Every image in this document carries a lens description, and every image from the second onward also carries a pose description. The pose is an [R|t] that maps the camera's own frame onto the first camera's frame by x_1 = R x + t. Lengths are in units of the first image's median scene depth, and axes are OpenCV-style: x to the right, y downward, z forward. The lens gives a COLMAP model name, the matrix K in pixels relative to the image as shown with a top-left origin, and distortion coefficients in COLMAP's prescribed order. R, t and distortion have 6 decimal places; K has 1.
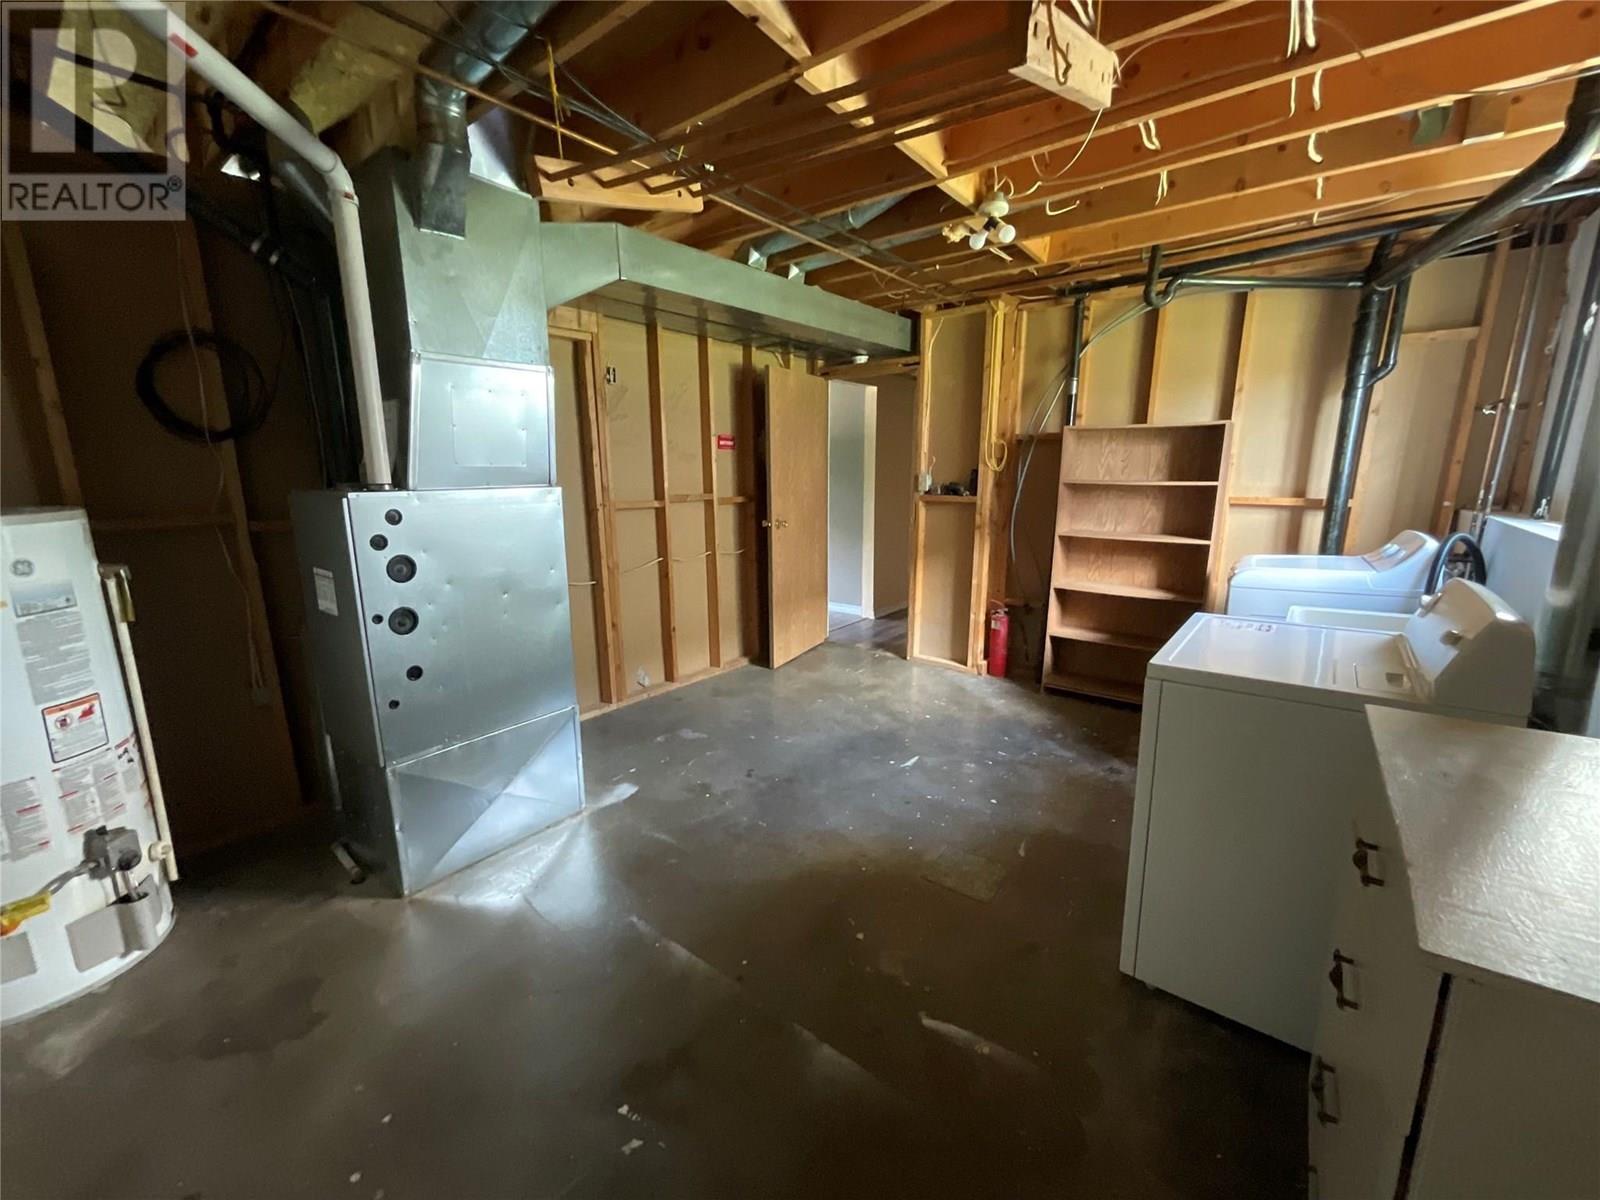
lens RADIAL K [[647.1, 0, 800.8], [0, 647.1, 597.2], [0, 0, 1]] dist [0.000432, 0.000155]
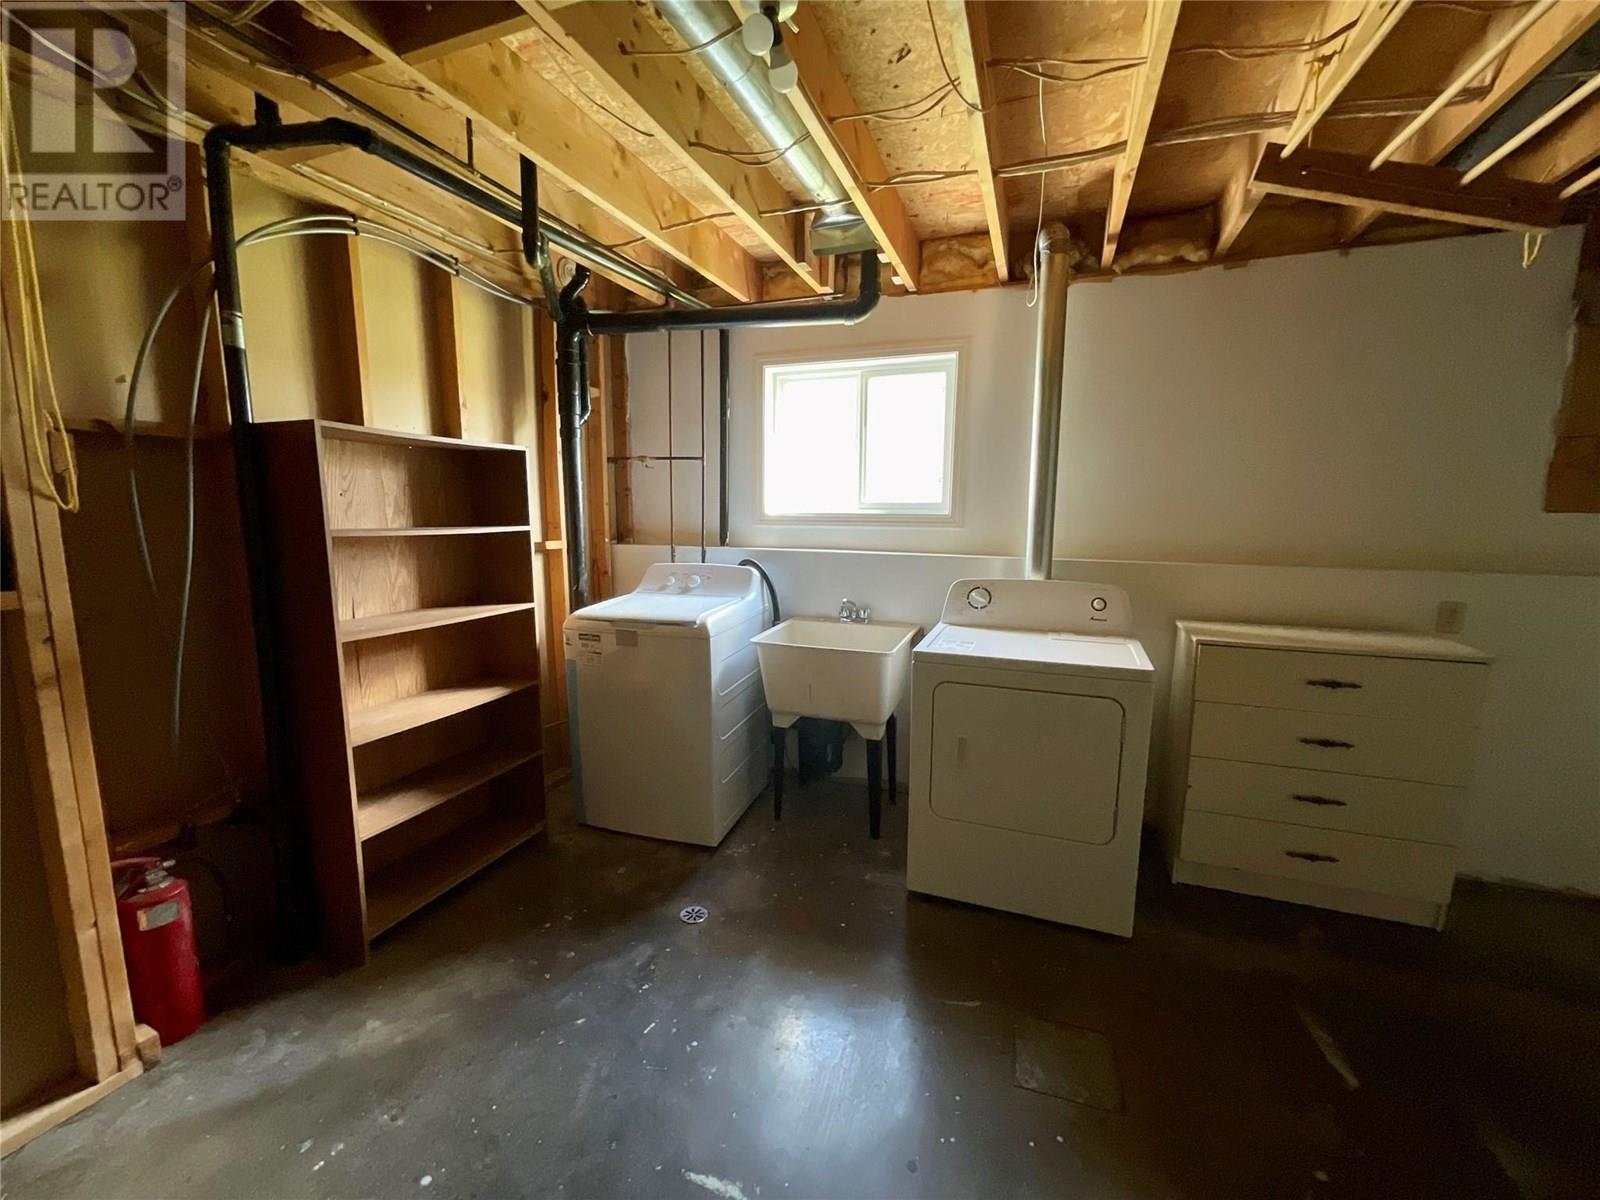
lens RADIAL K [[647.1, 0, 800.8], [0, 647.1, 597.2], [0, 0, 1]] dist [0.000432, 0.000155]
pose [[-0.294563, -0.136099, 0.945891, -0.164111], [0.176603, 0.965005, 0.193846, -0.163960], [-0.939172, 0.224147, -0.260220, 0.792728]]
